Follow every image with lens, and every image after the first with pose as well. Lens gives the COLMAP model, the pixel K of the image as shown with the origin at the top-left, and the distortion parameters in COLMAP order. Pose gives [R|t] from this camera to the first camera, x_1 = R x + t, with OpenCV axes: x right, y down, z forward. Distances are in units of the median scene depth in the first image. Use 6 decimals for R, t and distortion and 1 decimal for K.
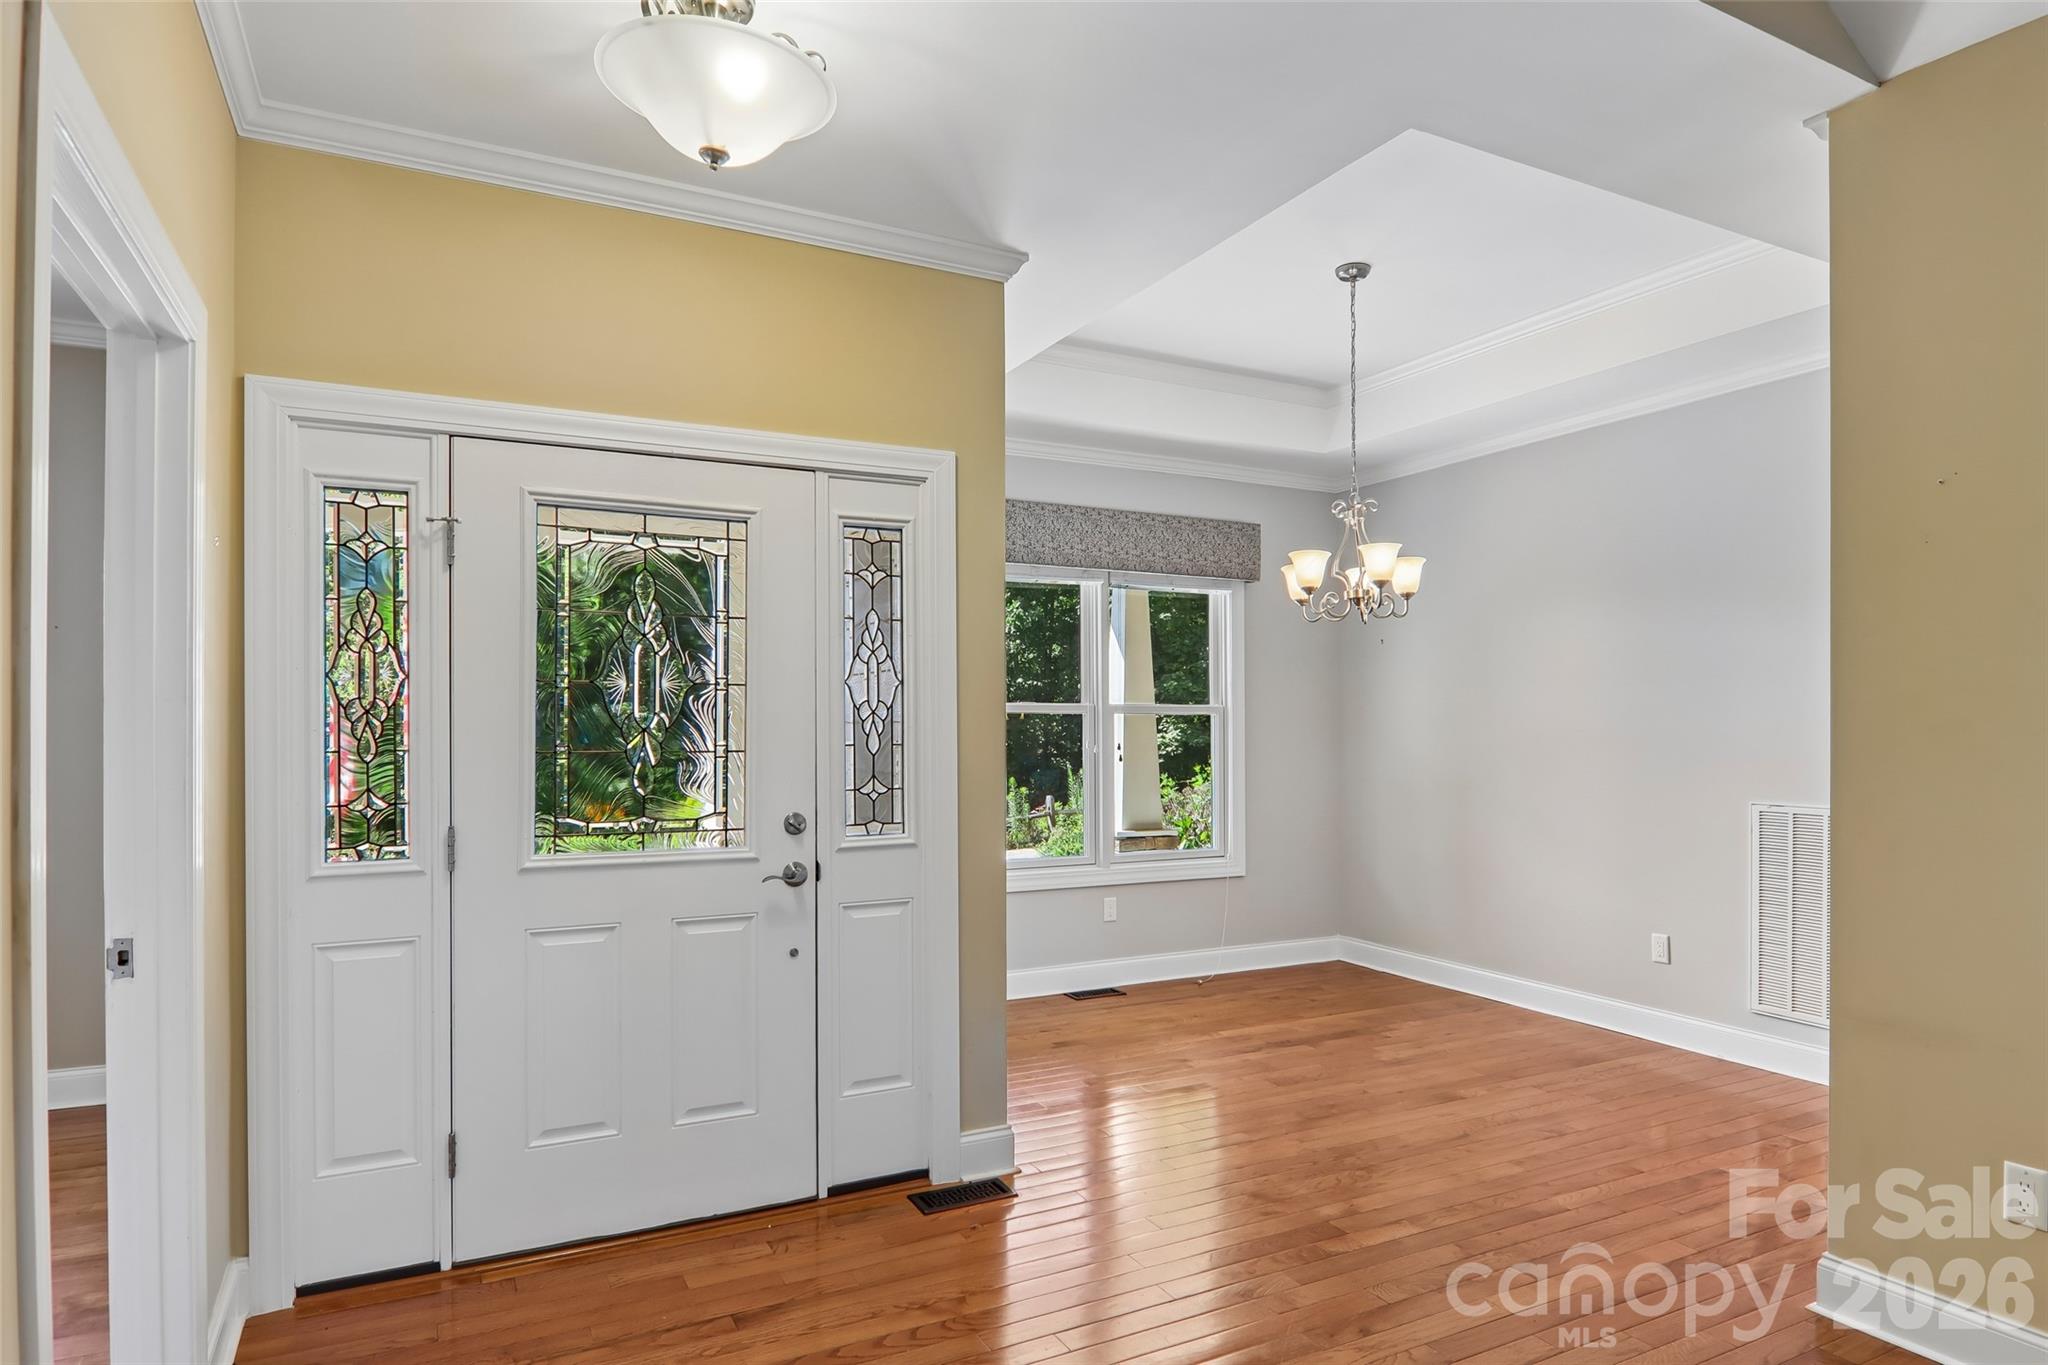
lens RADIAL K [[1133.8, 0, 1022.3], [0, 1133.8, 695.8], [0, 0, 1]] dist [0.003762, -0.019502]
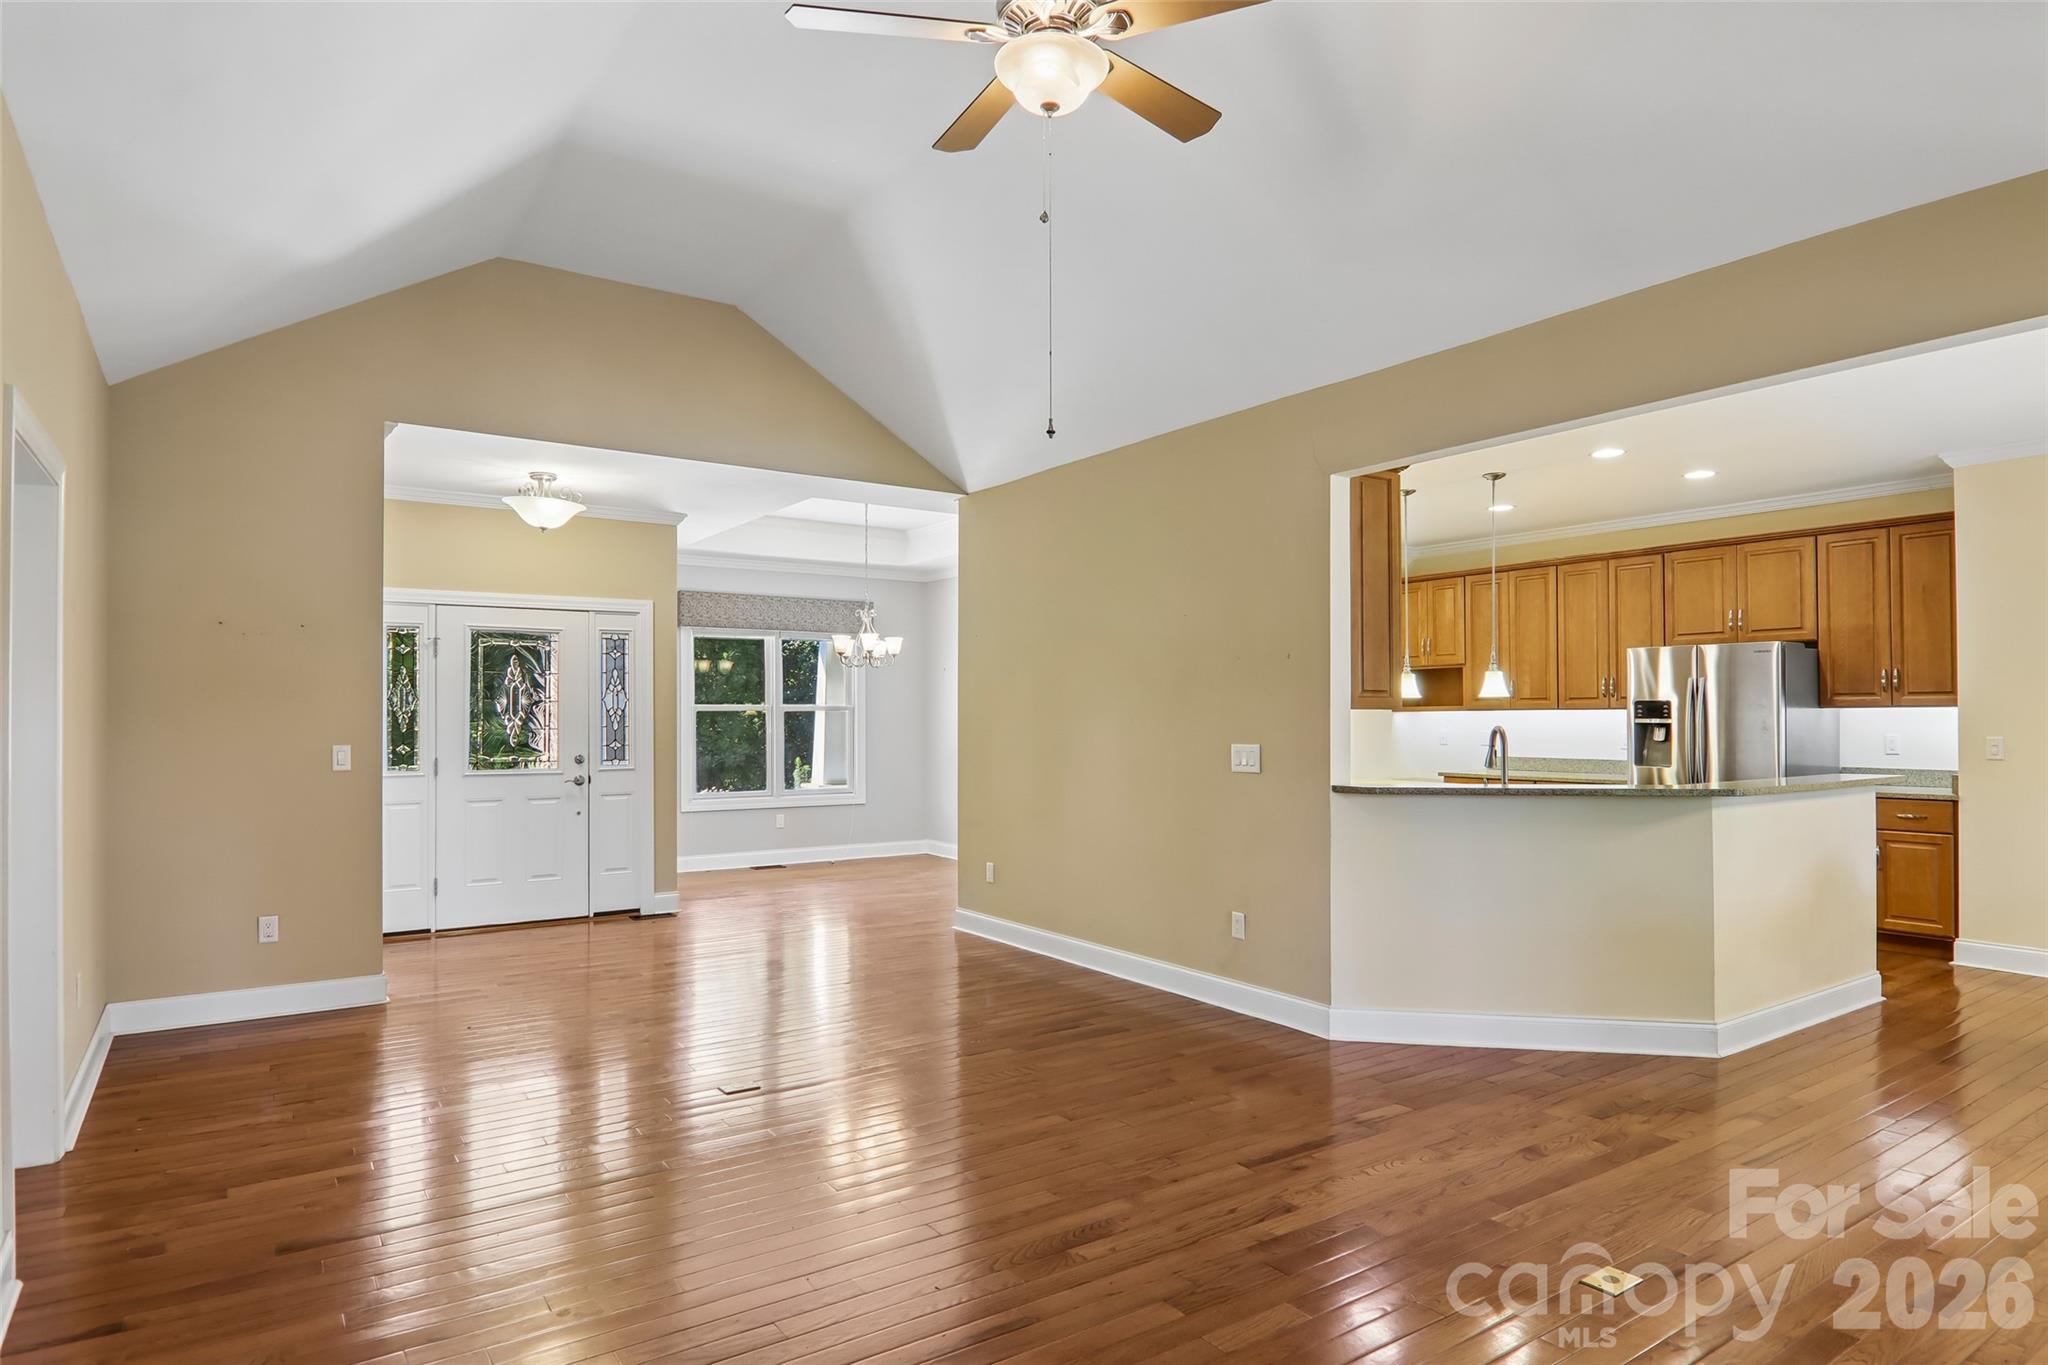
lens RADIAL K [[1133.8, 0, 1022.8], [0, 1133.8, 692.2], [0, 0, 1]] dist [0.003762, -0.019502]
pose [[0.990216, 0.006772, 0.139378, 0.384478], [-0.008187, 0.999921, 0.009580, -0.057730], [-0.139303, -0.010628, 0.990193, -1.468596]]
